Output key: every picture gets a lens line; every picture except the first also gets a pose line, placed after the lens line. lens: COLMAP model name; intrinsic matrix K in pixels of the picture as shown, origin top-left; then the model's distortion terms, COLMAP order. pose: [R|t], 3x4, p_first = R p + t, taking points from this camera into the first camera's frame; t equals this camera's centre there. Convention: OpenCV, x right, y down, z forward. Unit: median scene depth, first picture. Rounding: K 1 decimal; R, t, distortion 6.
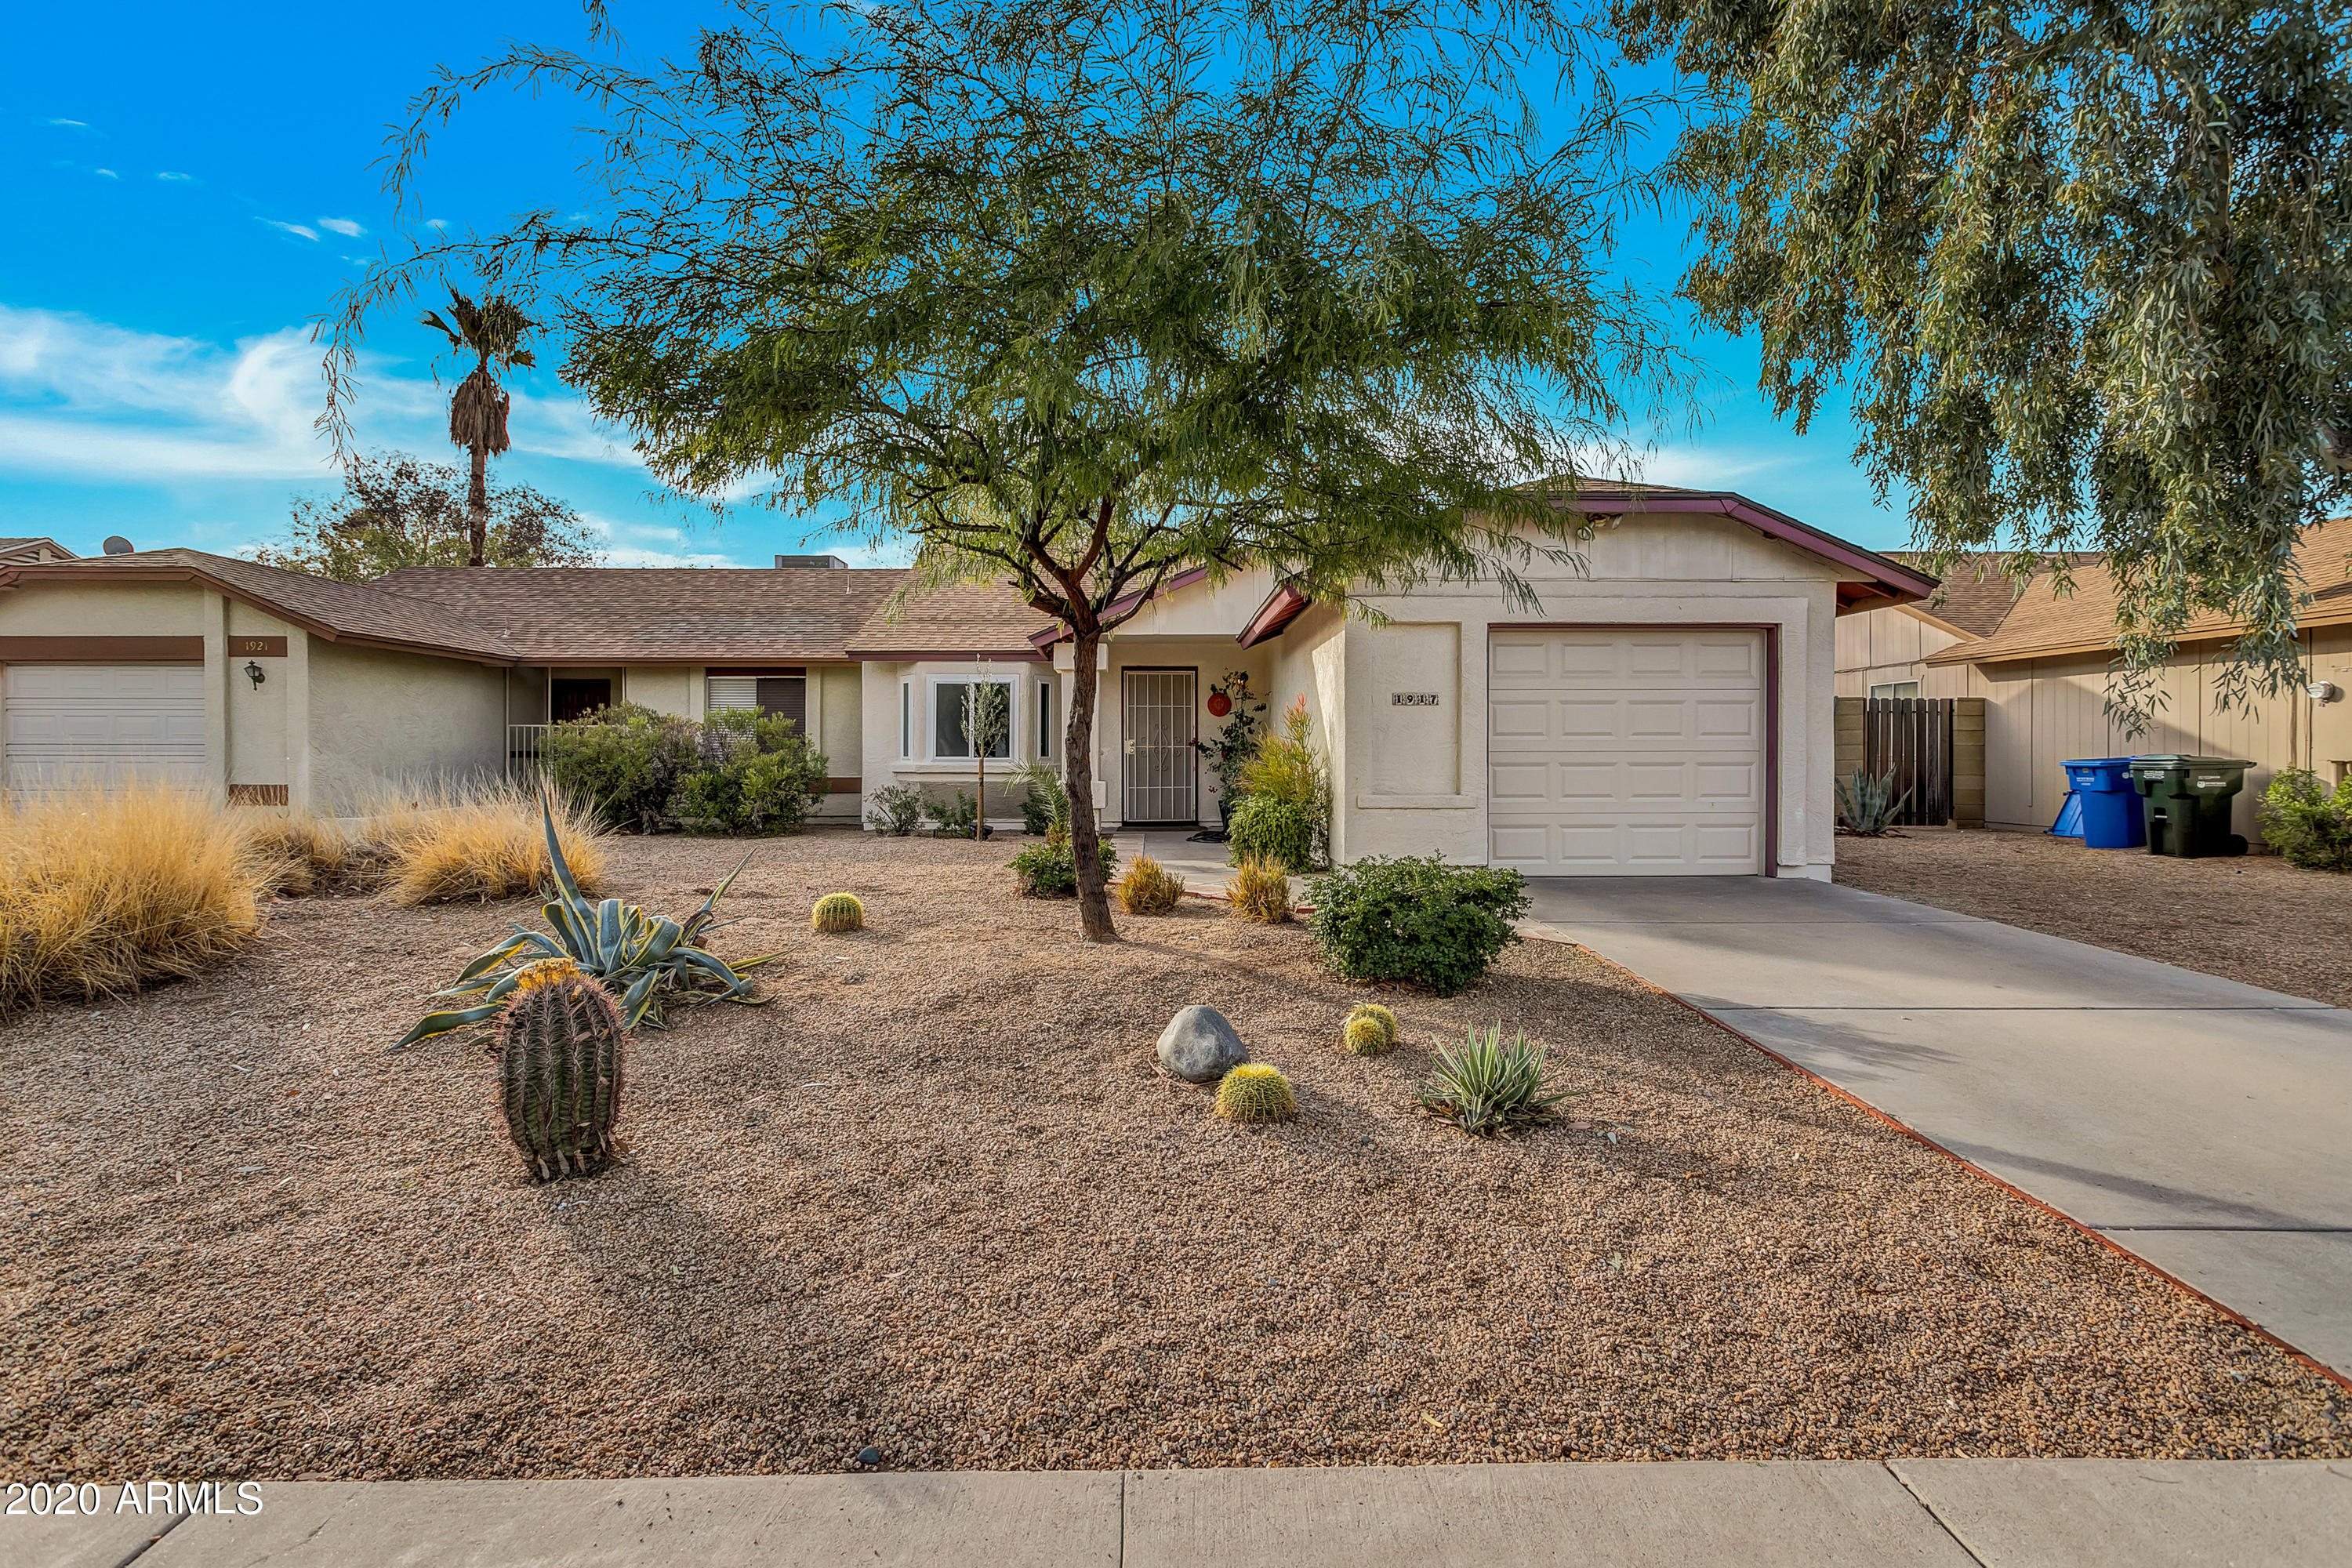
lens RADIAL K [[1137.5, 0, 1179.8], [0, 1137.5, 773.6], [0, 0, 1]] dist [0.001169, -0.000068]
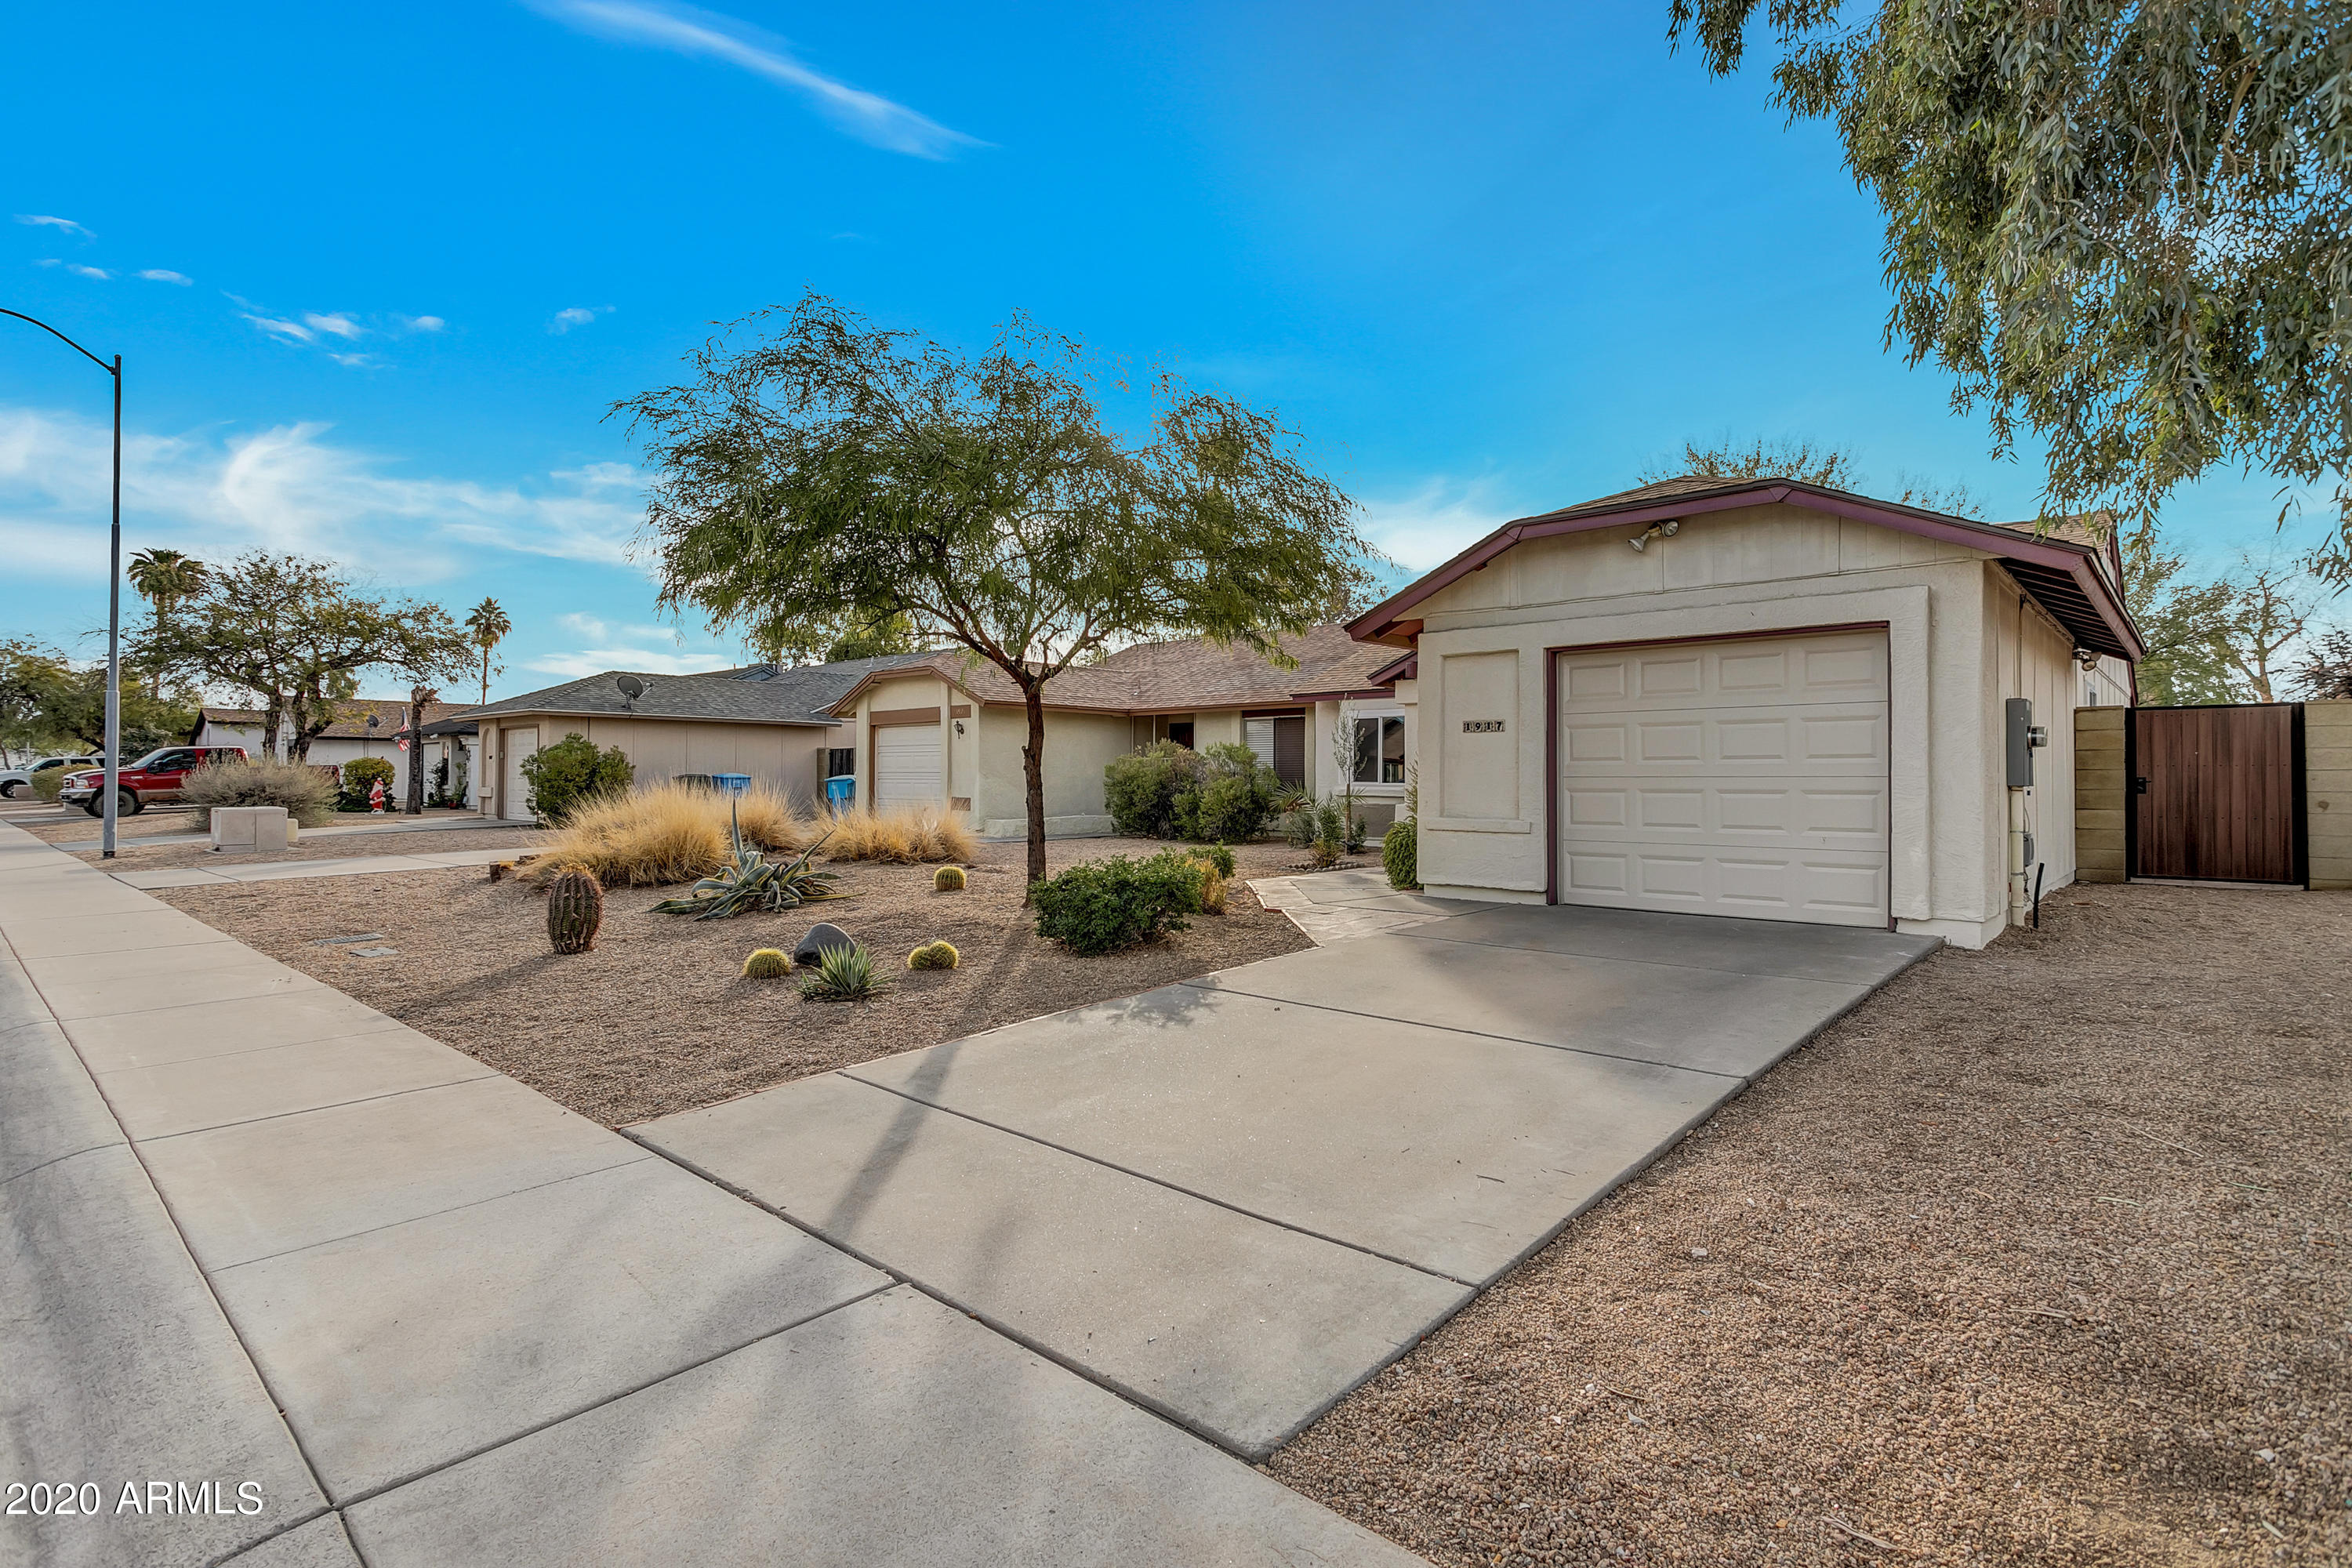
lens RADIAL K [[1137.5, 0, 1182.6], [0, 1137.5, 777.4], [0, 0, 1]] dist [0.001169, -0.000068]
pose [[0.718823, 0.001560, -0.695191, 0.624690], [-0.015007, 0.999799, -0.013274, -0.000634], [0.695031, 0.019974, 0.718702, 0.053827]]
